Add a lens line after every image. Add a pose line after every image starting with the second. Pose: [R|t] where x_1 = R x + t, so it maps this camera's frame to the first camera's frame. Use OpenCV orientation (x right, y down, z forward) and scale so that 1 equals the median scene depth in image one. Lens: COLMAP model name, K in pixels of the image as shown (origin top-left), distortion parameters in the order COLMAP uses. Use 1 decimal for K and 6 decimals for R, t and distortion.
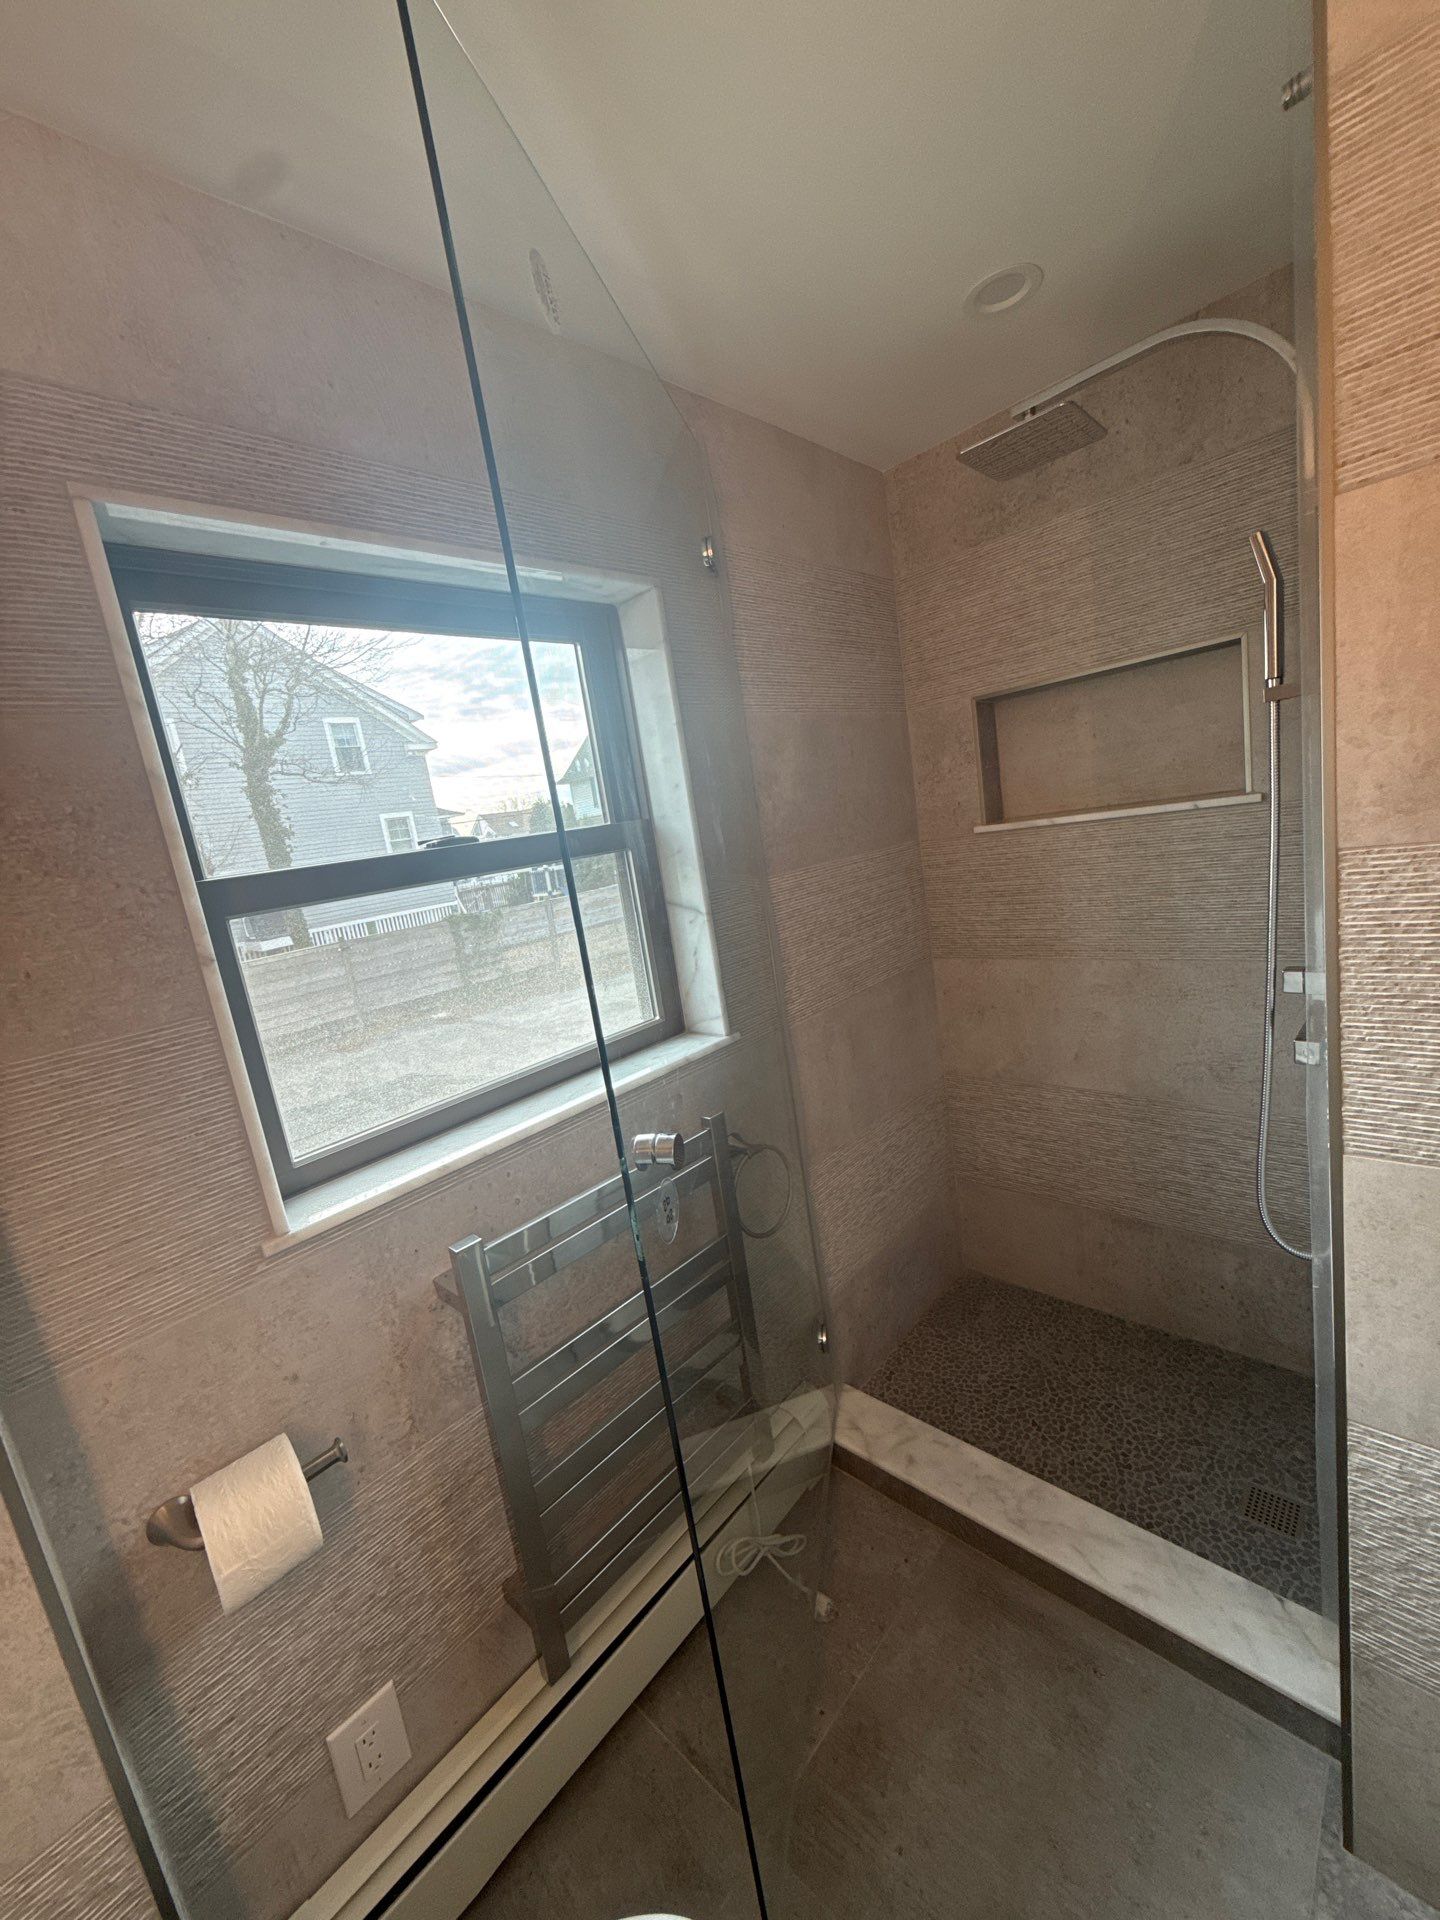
lens RADIAL K [[750.6, 0, 720.0], [0, 750.6, 960.0], [0, 0, 1]] dist [0.001474, -0.000085]
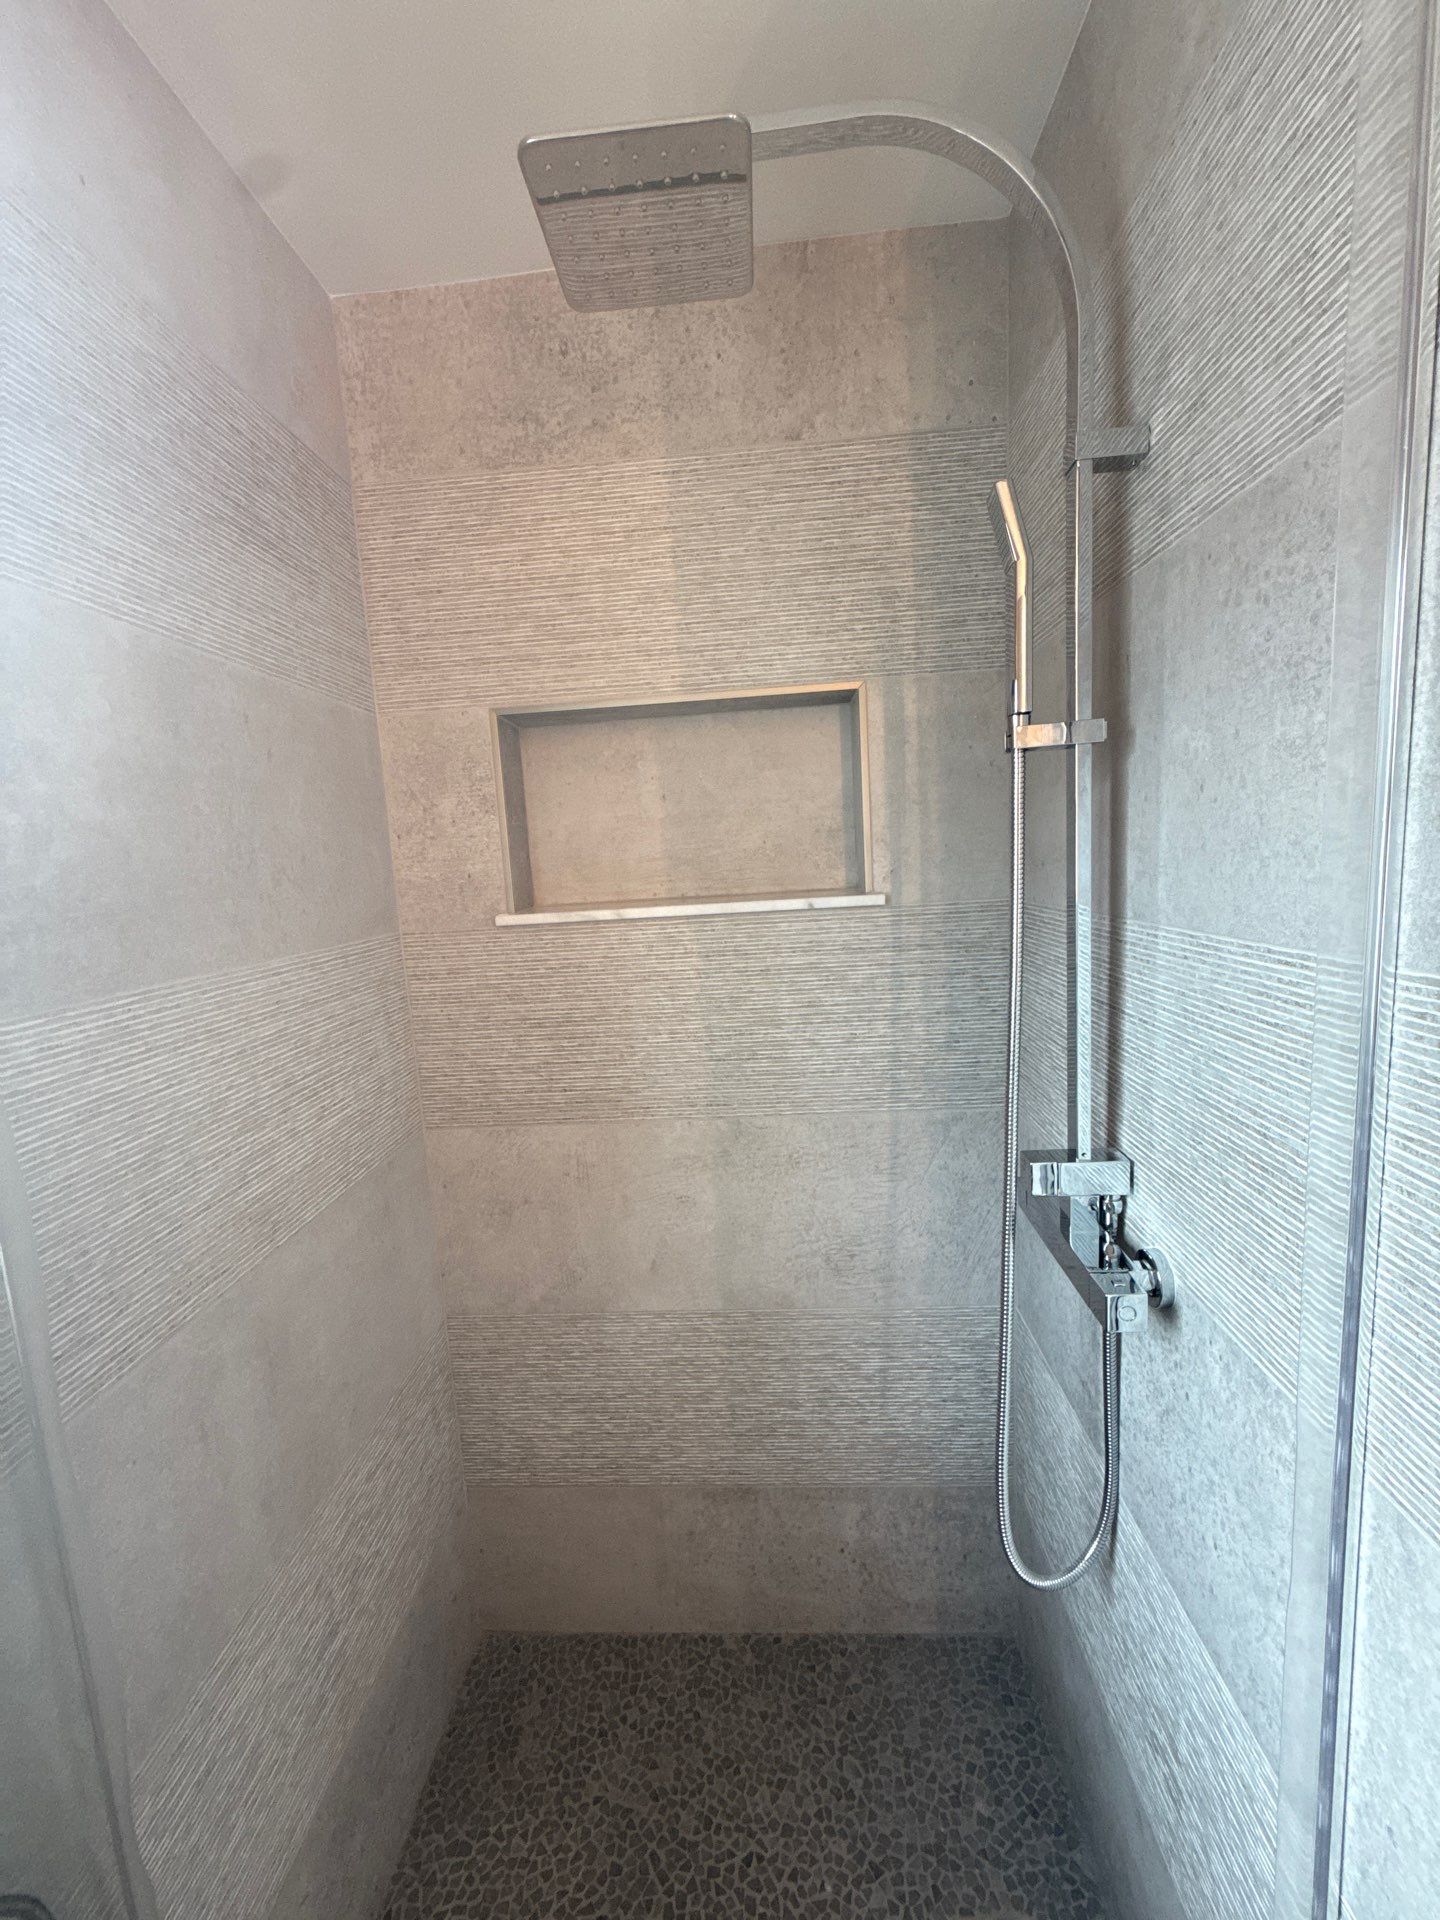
lens RADIAL K [[763.3, 0, 720.0], [0, 763.3, 960.0], [0, 0, 1]] dist [0.001072, -0.000457]
pose [[0.759840, 0.019533, 0.649817, 0.076436], [0.057507, 0.993611, -0.097111, -0.074024], [-0.647562, 0.111158, 0.753862, 0.438199]]
